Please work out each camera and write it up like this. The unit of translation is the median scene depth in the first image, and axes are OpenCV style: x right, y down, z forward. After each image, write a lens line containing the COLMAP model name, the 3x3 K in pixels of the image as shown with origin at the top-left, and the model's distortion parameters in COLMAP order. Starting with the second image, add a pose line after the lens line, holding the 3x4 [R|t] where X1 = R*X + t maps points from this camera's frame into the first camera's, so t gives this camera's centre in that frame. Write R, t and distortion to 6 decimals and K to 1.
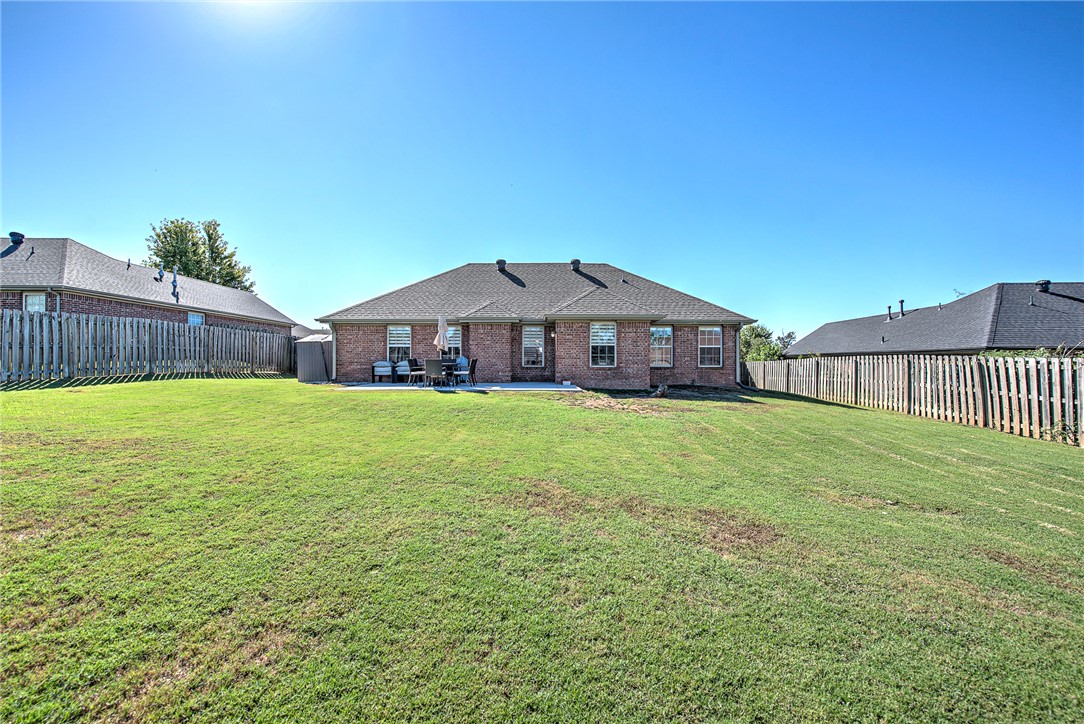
lens RADIAL K [[440.2, 0, 540.8], [0, 440.2, 357.8], [0, 0, 1]] dist [-0.000022, -0.000586]
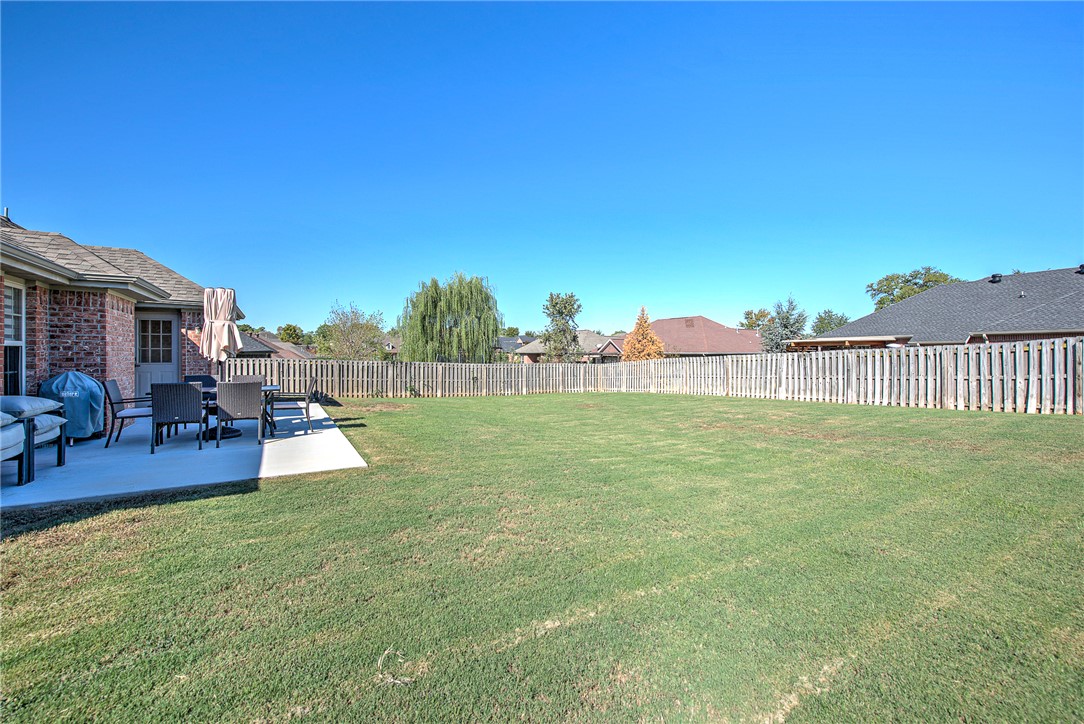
lens RADIAL K [[440.2, 0, 545.5], [0, 440.2, 353.7], [0, 0, 1]] dist [-0.000022, -0.000586]
pose [[-0.506412, -0.004322, 0.862281, -0.747425], [-0.009310, 0.999957, -0.000456, -0.026638], [-0.862242, -0.008259, -0.506430, 0.837137]]
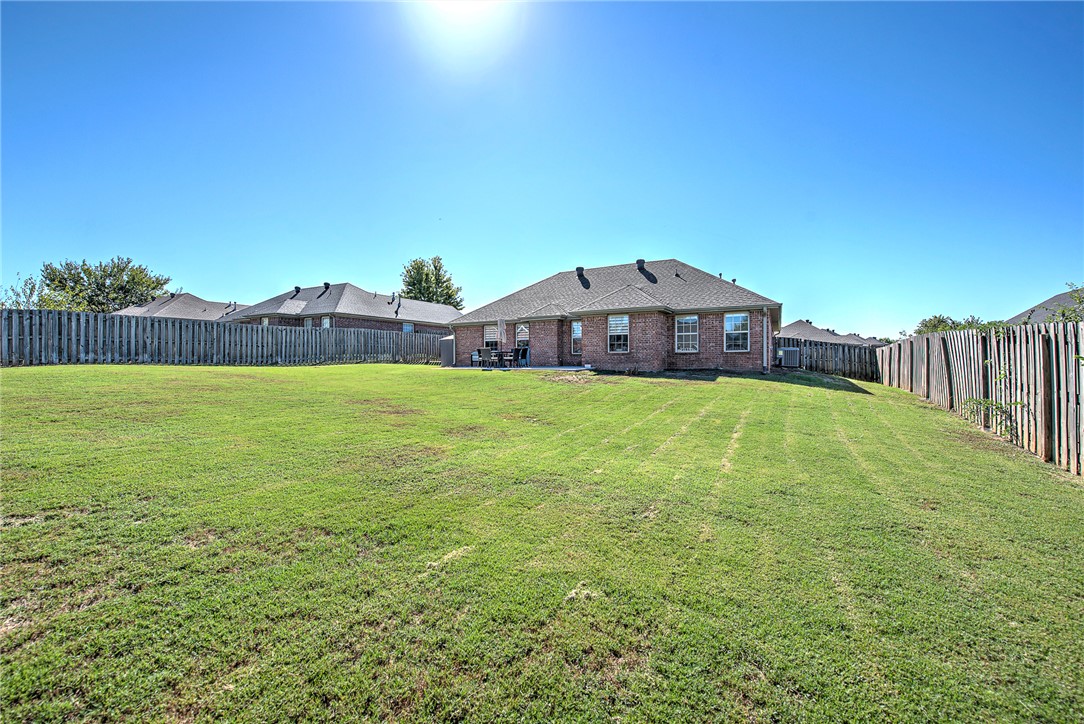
lens RADIAL K [[440.2, 0, 541.0], [0, 440.2, 363.0], [0, 0, 1]] dist [-0.000022, -0.000586]
pose [[0.870014, -0.004743, -0.493004, 0.501299], [0.012796, 0.999834, 0.012962, 0.028282], [0.492860, -0.017585, 0.869931, -0.130502]]
